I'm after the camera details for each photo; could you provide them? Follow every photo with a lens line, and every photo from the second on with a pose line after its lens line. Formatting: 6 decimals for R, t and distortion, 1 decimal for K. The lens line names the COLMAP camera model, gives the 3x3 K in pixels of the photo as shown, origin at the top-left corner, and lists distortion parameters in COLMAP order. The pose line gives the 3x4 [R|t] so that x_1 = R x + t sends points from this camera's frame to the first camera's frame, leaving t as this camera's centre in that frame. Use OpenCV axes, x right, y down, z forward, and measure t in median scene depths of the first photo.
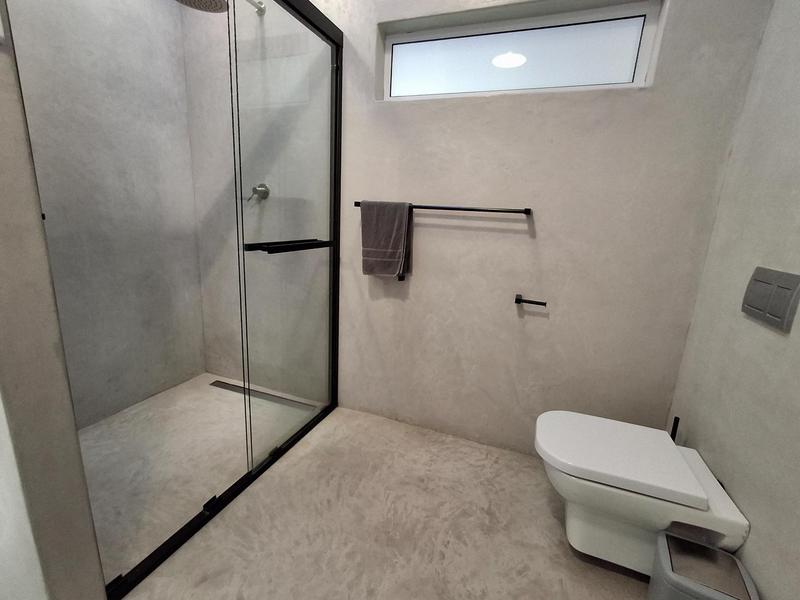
lens RADIAL K [[379.5, 0, 404.1], [0, 379.5, 296.9], [0, 0, 1]] dist [-0.002050, 0.015206]
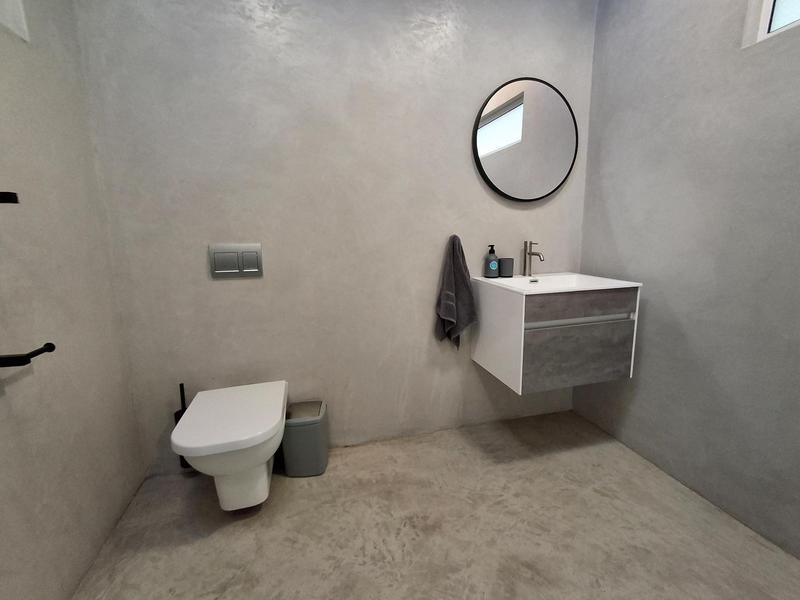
lens RADIAL K [[379.5, 0, 404.1], [0, 379.5, 296.9], [0, 0, 1]] dist [-0.002050, 0.015206]
pose [[-0.585718, -0.186383, 0.788794, -0.552220], [0.163519, 0.926017, 0.340227, -0.213641], [-0.793849, 0.328260, -0.511907, 0.998825]]
